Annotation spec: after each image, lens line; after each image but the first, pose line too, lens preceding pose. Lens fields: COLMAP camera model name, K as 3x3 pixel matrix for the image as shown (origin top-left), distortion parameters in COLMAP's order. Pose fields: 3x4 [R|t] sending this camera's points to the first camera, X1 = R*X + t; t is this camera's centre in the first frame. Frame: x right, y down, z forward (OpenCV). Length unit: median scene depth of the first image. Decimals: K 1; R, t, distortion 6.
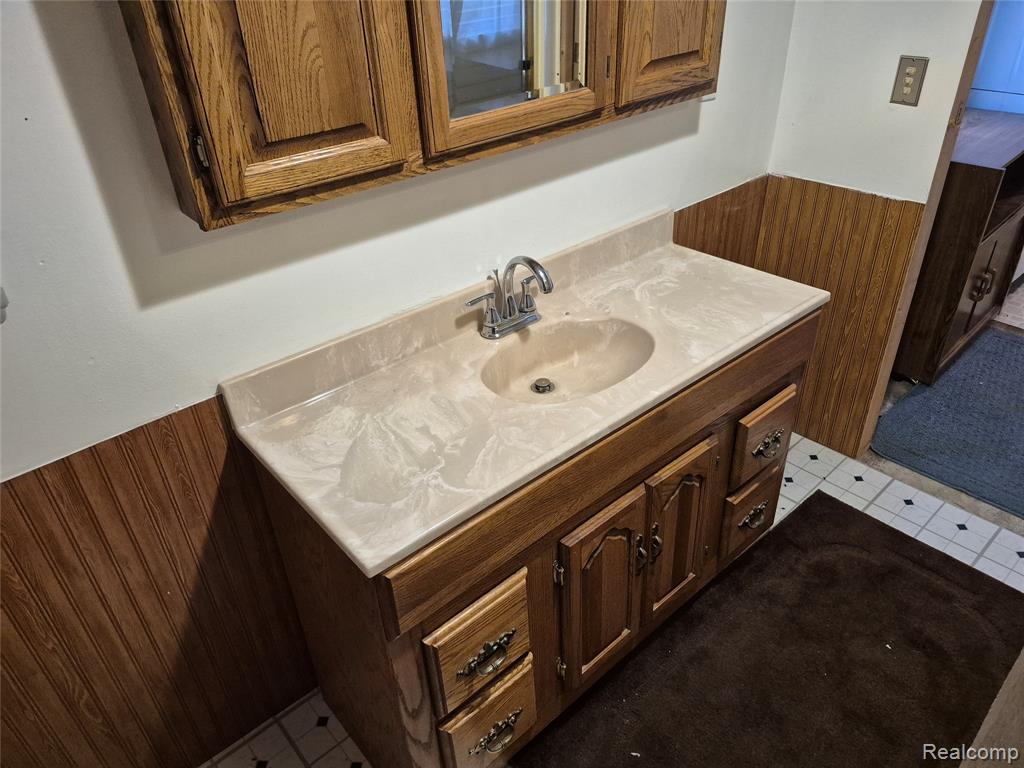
lens RADIAL K [[705.0, 0, 512.0], [0, 705.0, 384.0], [0, 0, 1]] dist [0.002230, -0.004600]
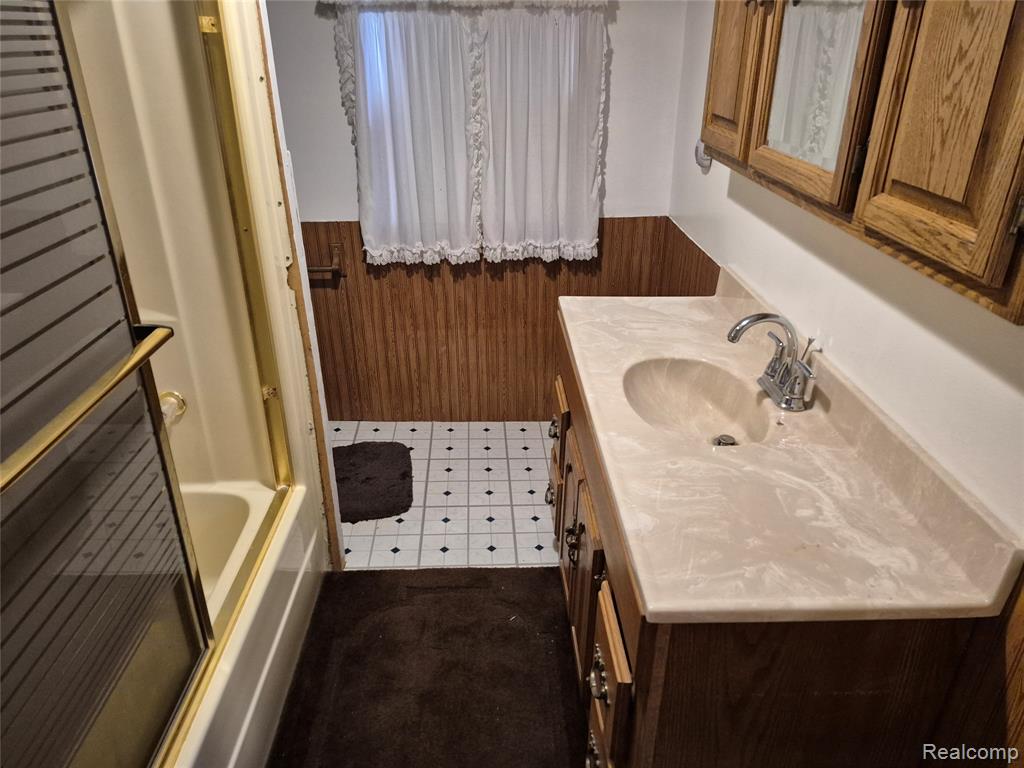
lens RADIAL K [[705.0, 0, 512.0], [0, 705.0, 384.0], [0, 0, 1]] dist [0.002230, -0.004600]
pose [[-0.620508, 0.388239, -0.681352, 0.894860], [-0.399022, 0.591654, 0.700519, -0.633081], [0.675093, 0.706552, -0.212210, 0.984435]]
